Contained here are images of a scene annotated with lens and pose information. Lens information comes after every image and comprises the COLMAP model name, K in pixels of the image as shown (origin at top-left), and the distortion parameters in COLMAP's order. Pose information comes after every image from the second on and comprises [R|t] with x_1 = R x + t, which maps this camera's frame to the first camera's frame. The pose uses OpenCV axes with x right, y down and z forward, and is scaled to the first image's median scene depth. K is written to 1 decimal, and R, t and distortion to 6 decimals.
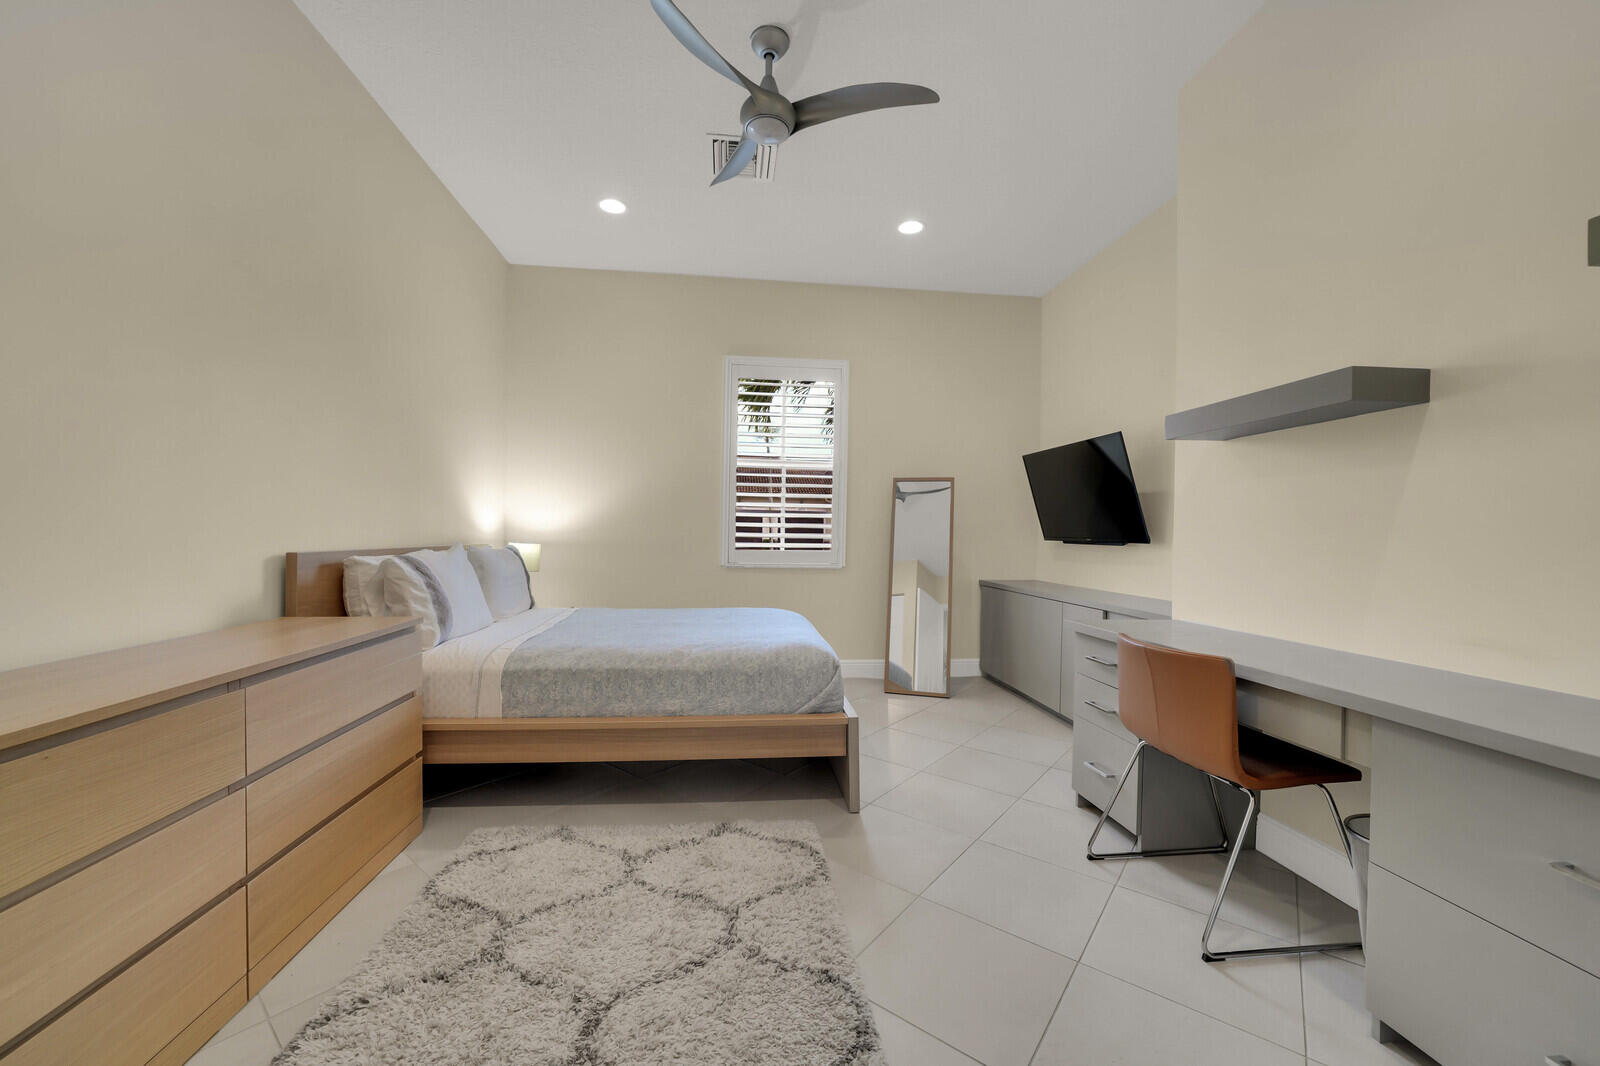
lens RADIAL K [[686.3, 0, 795.3], [0, 686.3, 534.7], [0, 0, 1]] dist [0.006310, 0.000537]
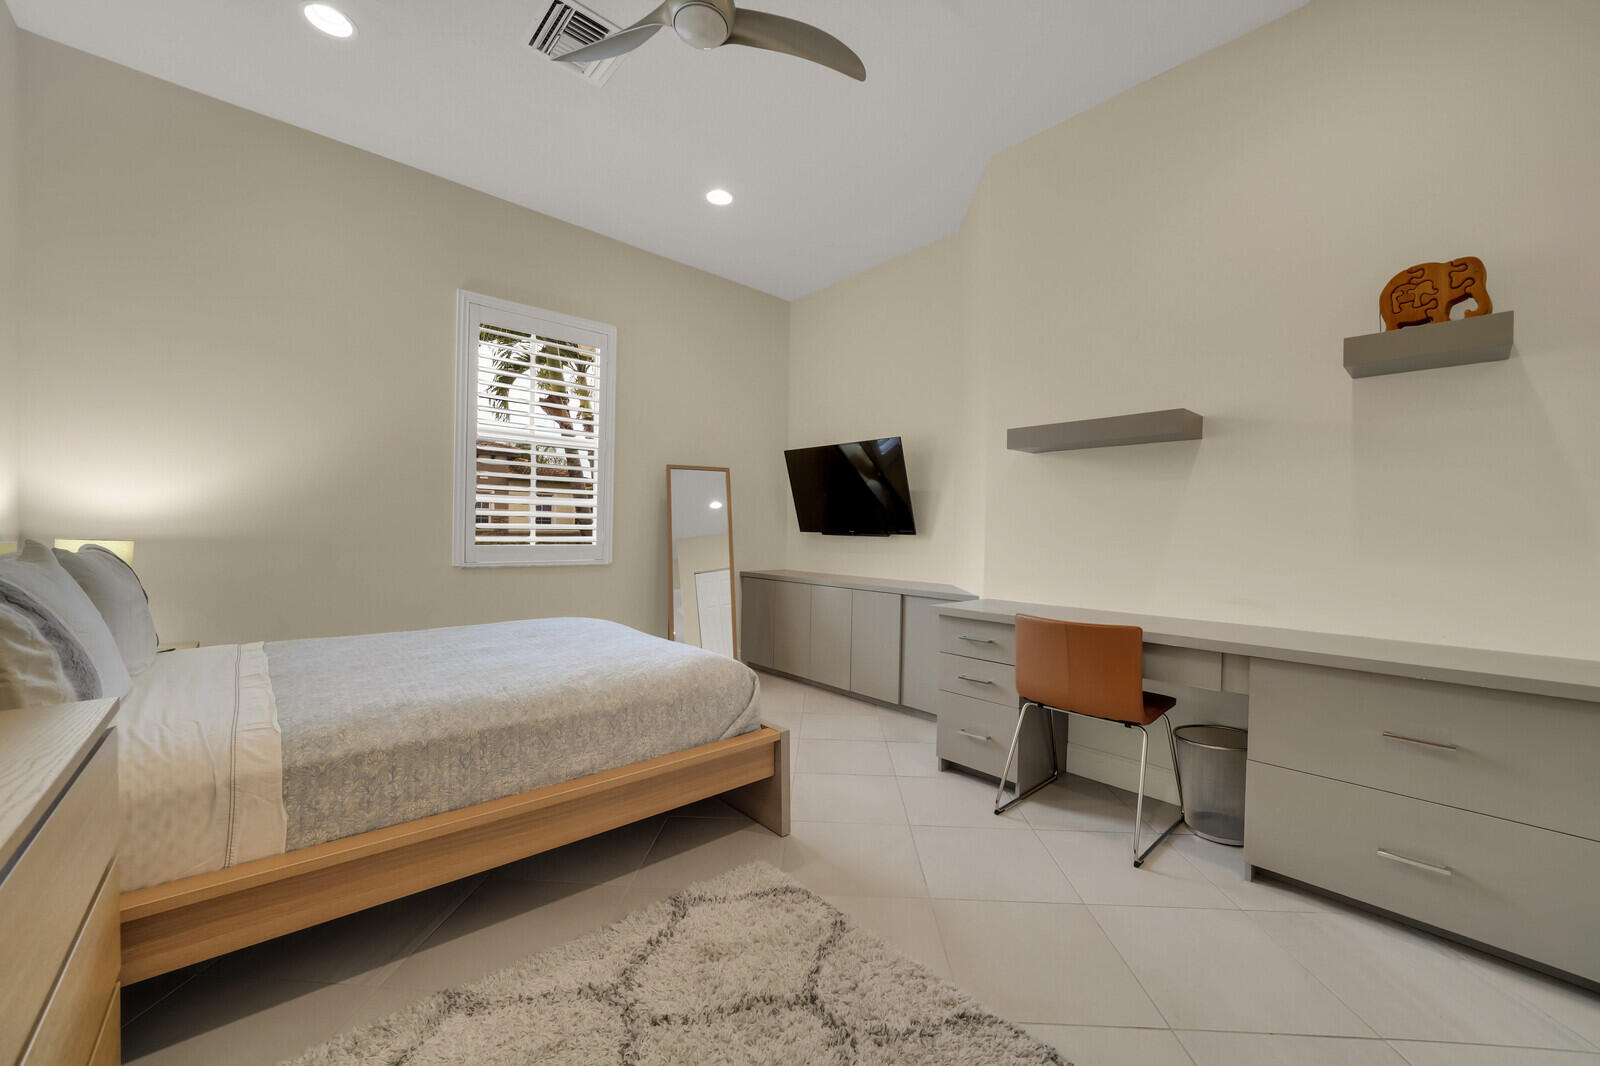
lens RADIAL K [[659.6, 0, 802.3], [0, 659.6, 536.7], [0, 0, 1]] dist [-0.000432, -0.000107]
pose [[0.774331, -0.008585, 0.632722, -0.436342], [-0.004542, 0.999807, 0.019124, -0.005797], [-0.632764, -0.017682, 0.774143, 0.313899]]
